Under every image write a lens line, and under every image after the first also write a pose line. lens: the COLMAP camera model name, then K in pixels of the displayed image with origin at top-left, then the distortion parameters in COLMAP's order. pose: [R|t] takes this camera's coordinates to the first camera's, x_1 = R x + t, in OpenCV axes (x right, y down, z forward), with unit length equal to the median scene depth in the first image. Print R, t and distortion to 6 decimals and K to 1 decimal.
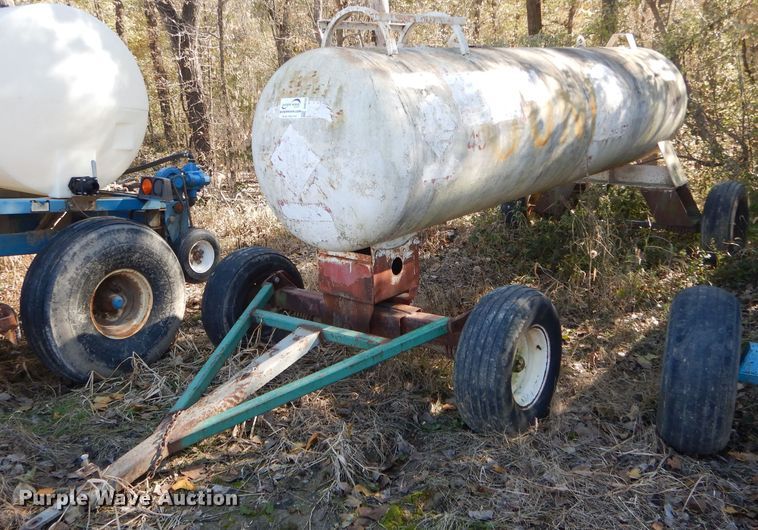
lens RADIAL K [[650.8, 0, 379.7], [0, 650.8, 298.2], [0, 0, 1]] dist [0.009003, 0.000715]
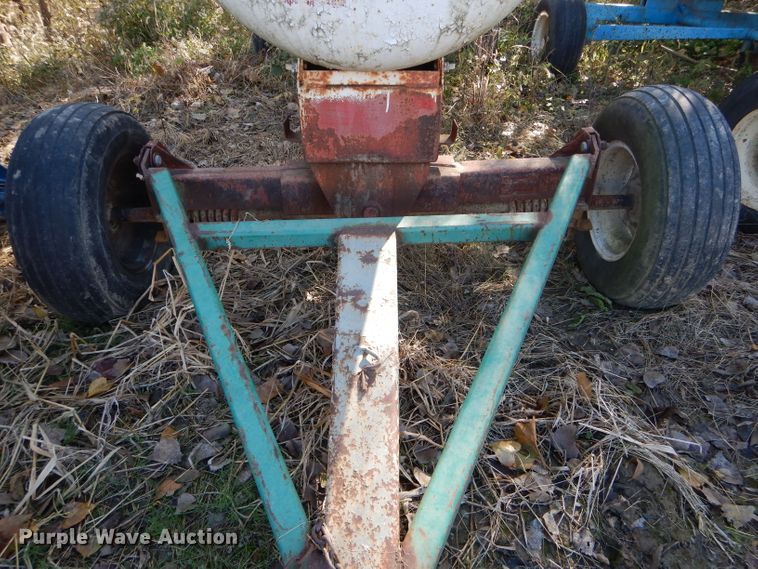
lens RADIAL K [[526.6, 0, 379.0], [0, 526.6, 284.5], [0, 0, 1]] dist [0.013521, 0.000772]
pose [[0.777500, -0.327657, 0.536782, -0.373947], [0.174169, 0.932350, 0.316841, -0.051467], [-0.604283, -0.152853, 0.781970, 0.715848]]
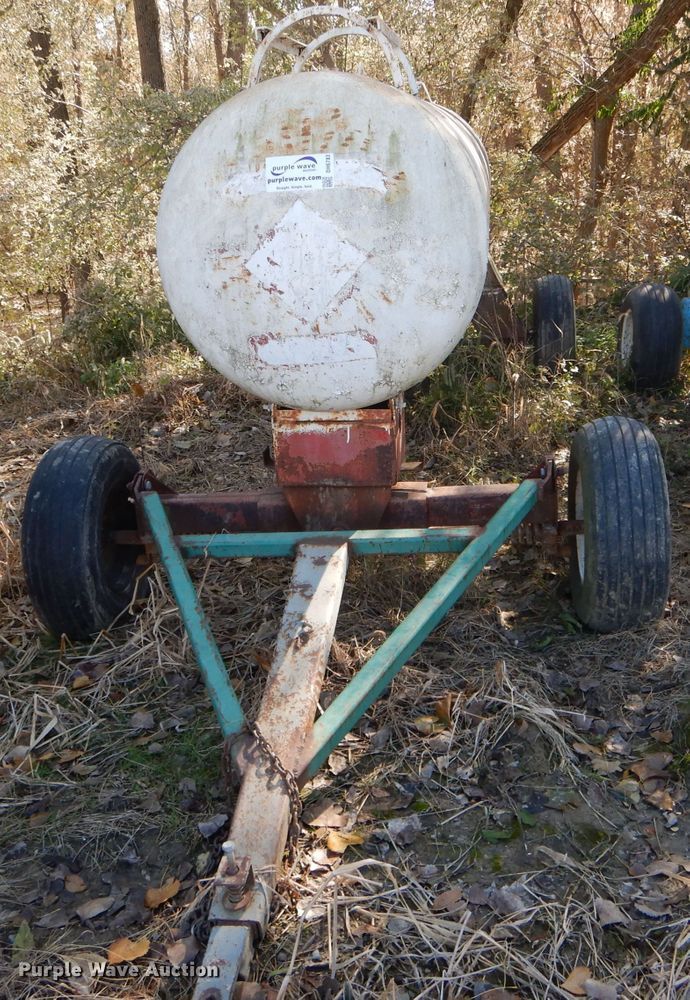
lens RADIAL K [[963.6, 0, 345.0], [0, 963.6, 500.0], [0, 0, 1]] dist [0.033015, 0.002012]
pose [[0.853793, -0.185829, 0.486317, -0.567017], [0.181643, 0.981755, 0.056245, -0.042543], [-0.487896, 0.040315, 0.871970, 0.225250]]
